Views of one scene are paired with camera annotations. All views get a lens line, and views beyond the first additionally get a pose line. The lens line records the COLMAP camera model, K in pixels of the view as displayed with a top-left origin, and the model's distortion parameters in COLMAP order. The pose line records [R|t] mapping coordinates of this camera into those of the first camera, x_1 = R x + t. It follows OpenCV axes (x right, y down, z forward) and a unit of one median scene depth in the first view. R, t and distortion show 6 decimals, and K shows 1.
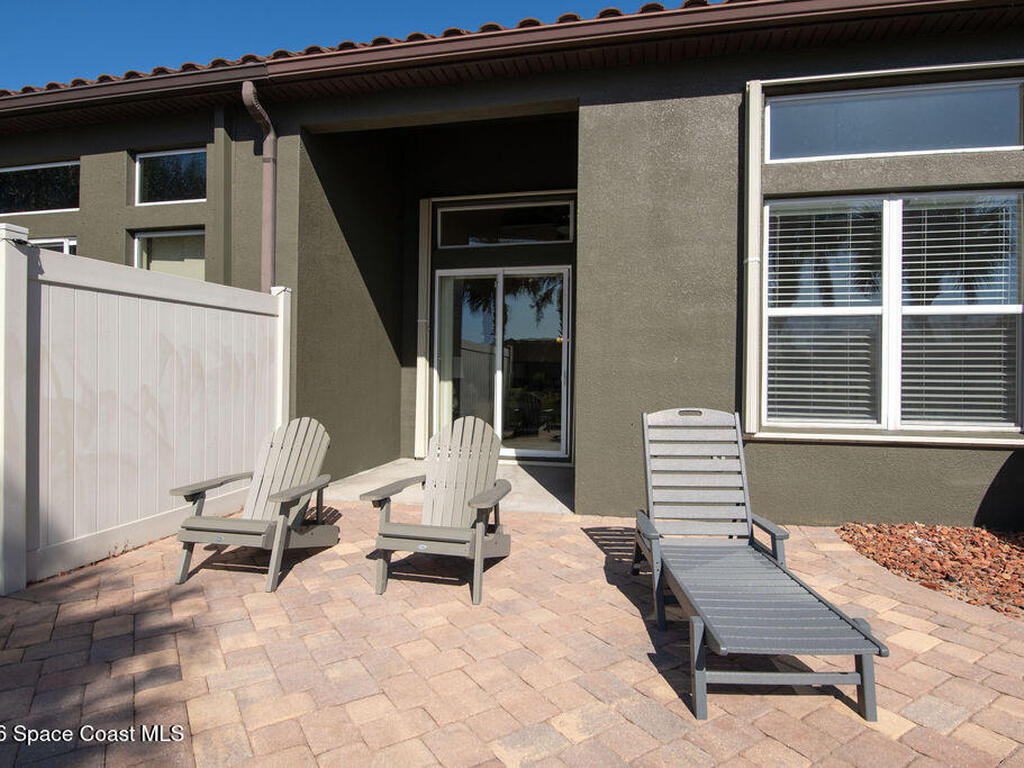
lens RADIAL K [[590.3, 0, 511.7], [0, 590.3, 377.6], [0, 0, 1]] dist [-0.007852, -0.001884]
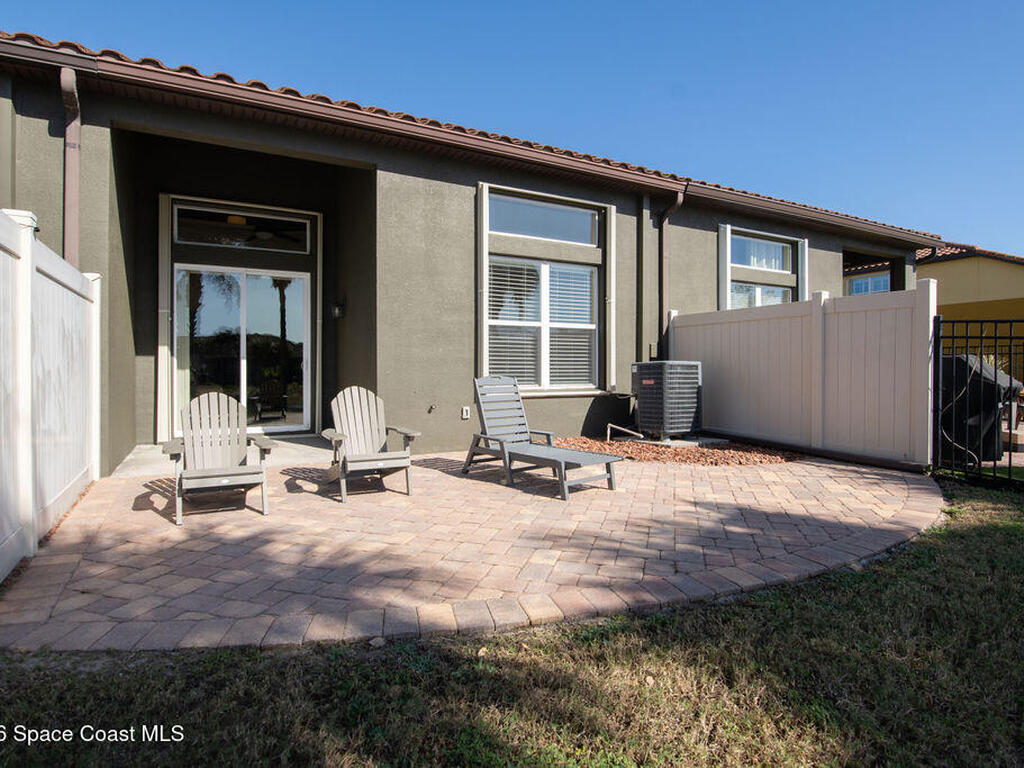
lens RADIAL K [[554.5, 0, 510.4], [0, 554.5, 378.9], [0, 0, 1]] dist [-0.017870, -0.002663]
pose [[0.751952, -0.020619, 0.658896, -0.552656], [0.012127, 0.999774, 0.017446, 0.022977], [-0.659106, -0.005128, 0.752032, -0.219552]]
